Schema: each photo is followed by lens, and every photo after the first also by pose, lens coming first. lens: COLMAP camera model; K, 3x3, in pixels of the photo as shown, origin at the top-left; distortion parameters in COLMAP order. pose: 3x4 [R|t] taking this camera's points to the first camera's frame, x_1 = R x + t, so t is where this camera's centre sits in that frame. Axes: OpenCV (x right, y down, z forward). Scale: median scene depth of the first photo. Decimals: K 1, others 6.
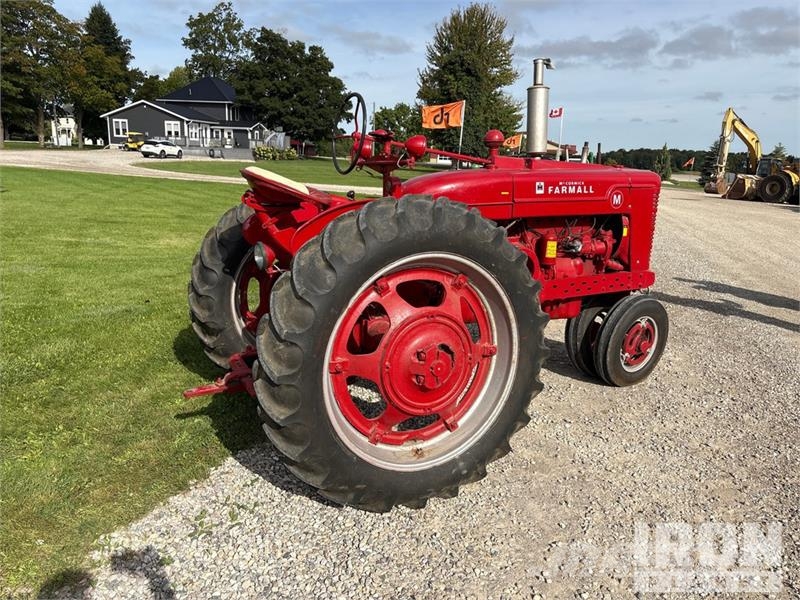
lens RADIAL K [[609.4, 0, 396.2], [0, 609.4, 291.2], [0, 0, 1]] dist [0.044411, -0.045323]
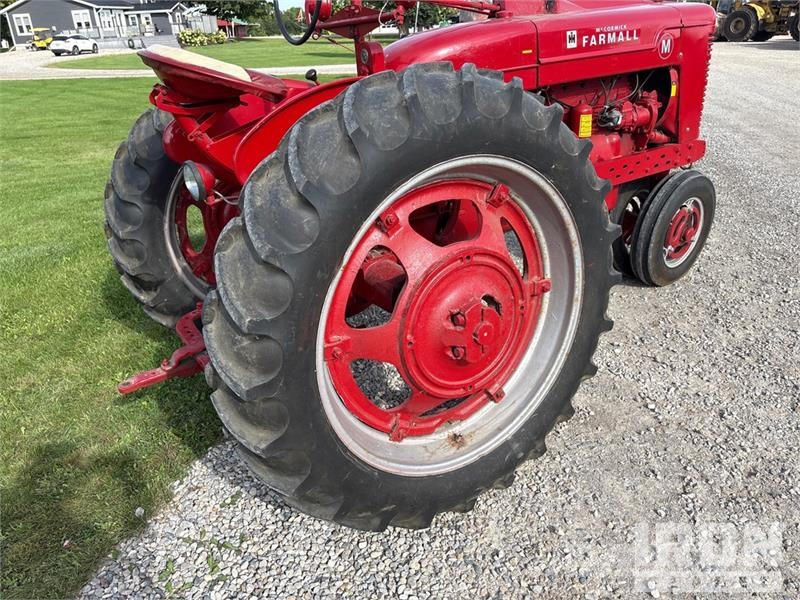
lens RADIAL K [[609.4, 0, 391.4], [0, 609.4, 296.1], [0, 0, 1]] dist [0.044411, -0.045323]
pose [[0.992476, -0.114895, 0.042303, -0.039438], [0.104431, 0.974752, 0.197367, -0.039752], [-0.063911, -0.191464, 0.979417, 0.251000]]
